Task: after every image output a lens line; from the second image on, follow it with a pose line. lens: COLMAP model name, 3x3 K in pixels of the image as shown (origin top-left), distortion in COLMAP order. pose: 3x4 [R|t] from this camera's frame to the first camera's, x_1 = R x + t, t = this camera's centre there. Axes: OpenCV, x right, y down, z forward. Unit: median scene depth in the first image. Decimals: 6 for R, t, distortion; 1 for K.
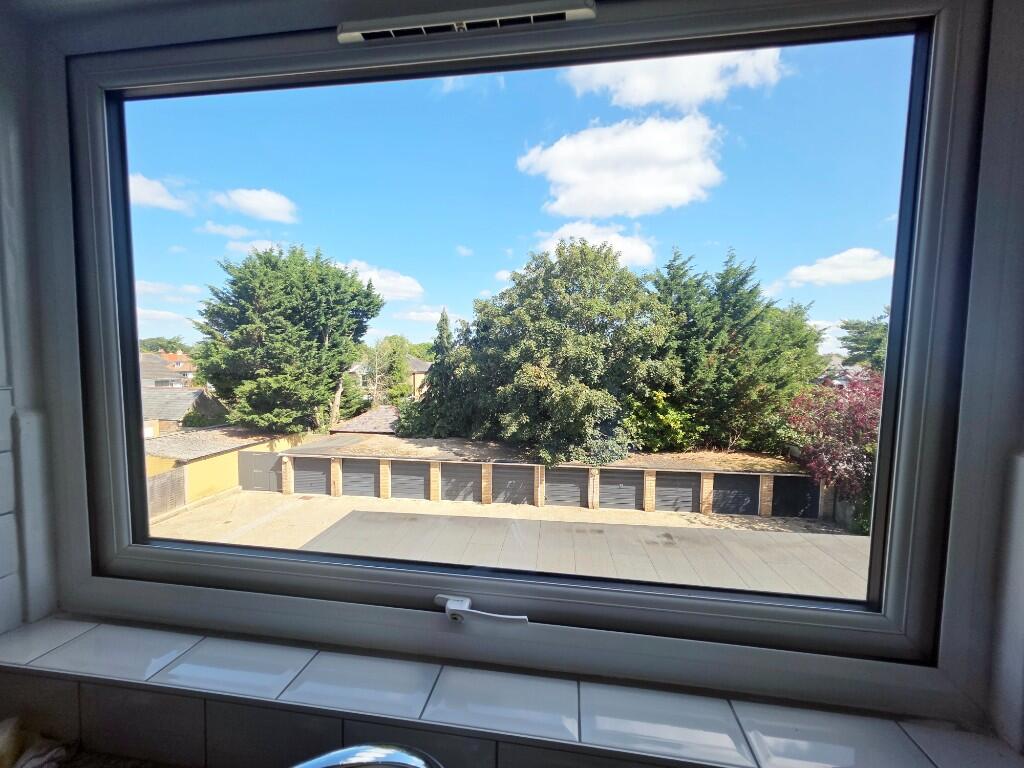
lens RADIAL K [[411.4, 0, 513.2], [0, 411.4, 390.0], [0, 0, 1]] dist [0.003196, 0.000236]
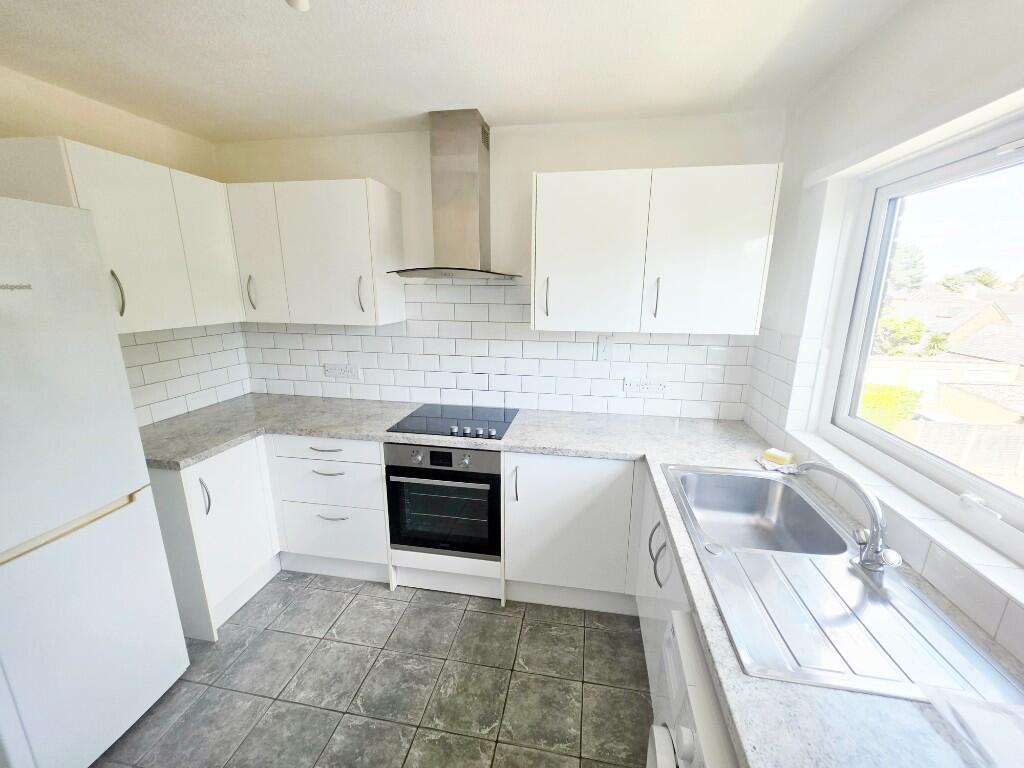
lens RADIAL K [[419.9, 0, 514.5], [0, 419.9, 392.5], [0, 0, 1]] dist [0.000204, 0.000278]
pose [[-0.029800, 0.226511, -0.973553, 0.036520], [-0.068373, 0.971242, 0.228066, -0.003728], [0.997215, 0.073361, -0.013456, -0.020985]]
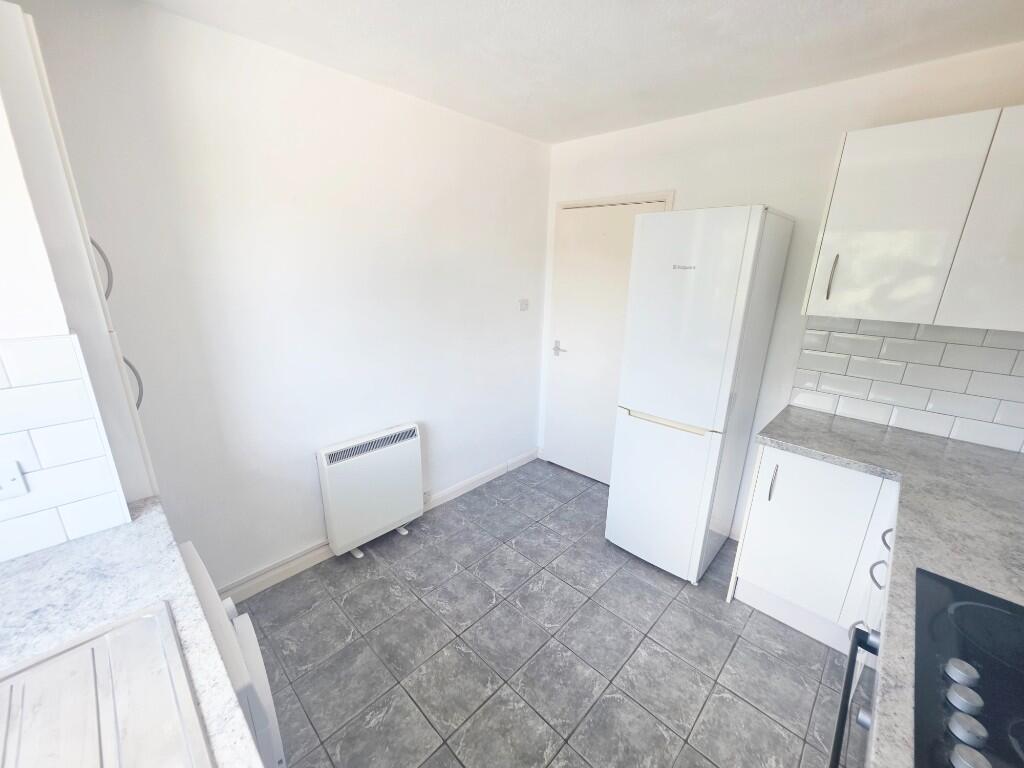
lens RADIAL K [[411.4, 0, 513.2], [0, 411.4, 390.0], [0, 0, 1]] dist [0.003196, 0.000236]
pose [[-0.812350, -0.203588, 0.546478, -0.027216], [0.001864, 0.936172, 0.351538, -0.006048], [-0.583167, 0.286590, -0.760120, 0.001104]]
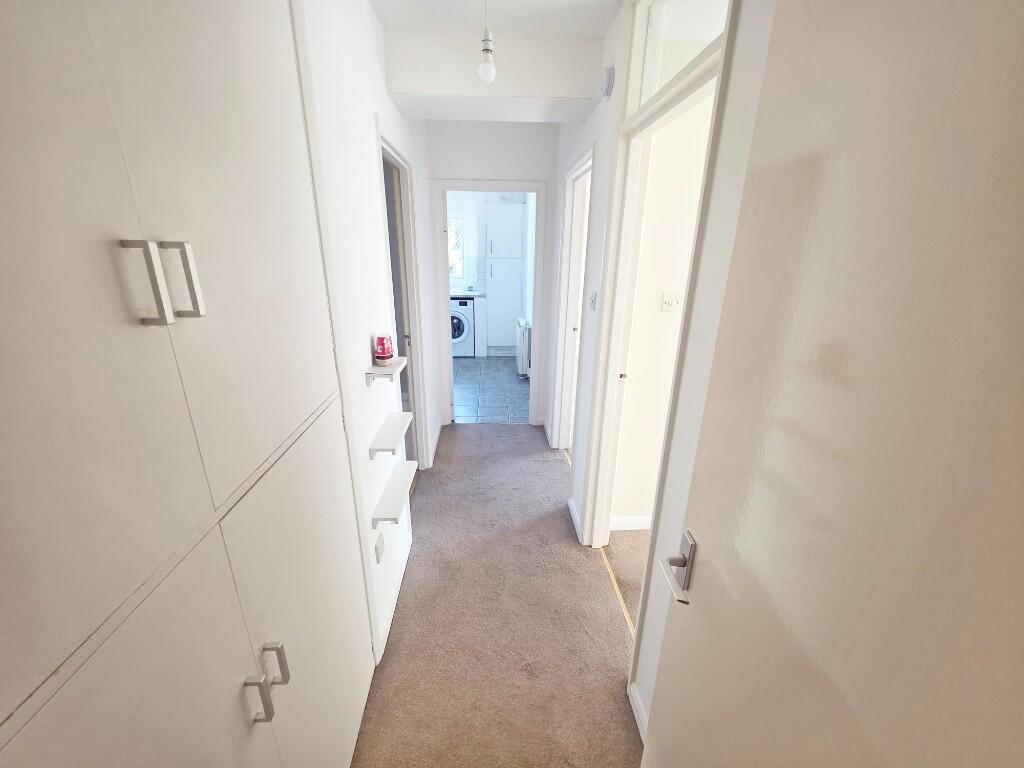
lens RADIAL K [[411.4, 0, 513.2], [0, 411.4, 390.0], [0, 0, 1]] dist [0.003196, 0.000236]
pose [[0.980106, -0.063295, 0.188109, -0.000707], [0.009926, 0.962230, 0.272056, 0.011517], [-0.198224, -0.264776, 0.943716, -0.240347]]
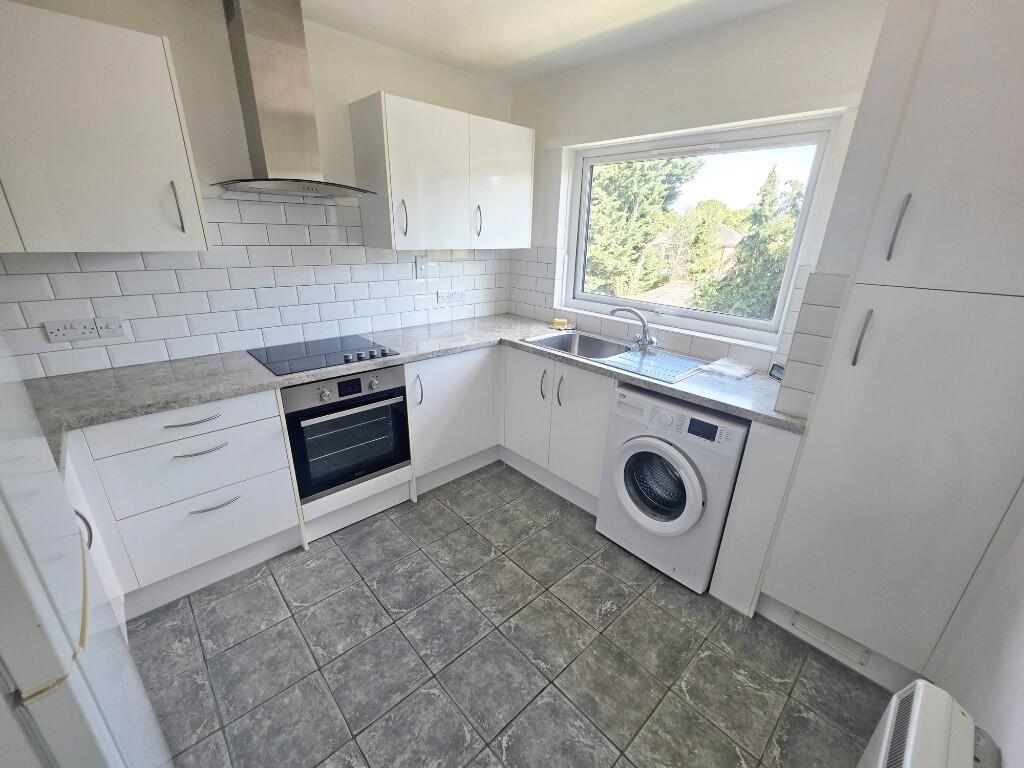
lens RADIAL K [[426.7, 0, 513.9], [0, 426.7, 390.2], [0, 0, 1]] dist [0.002698, 0.000049]
pose [[0.777758, 0.227996, -0.585756, 0.033048], [-0.053231, 0.952439, 0.300043, 0.002492], [0.626306, -0.202181, 0.752903, -0.075990]]
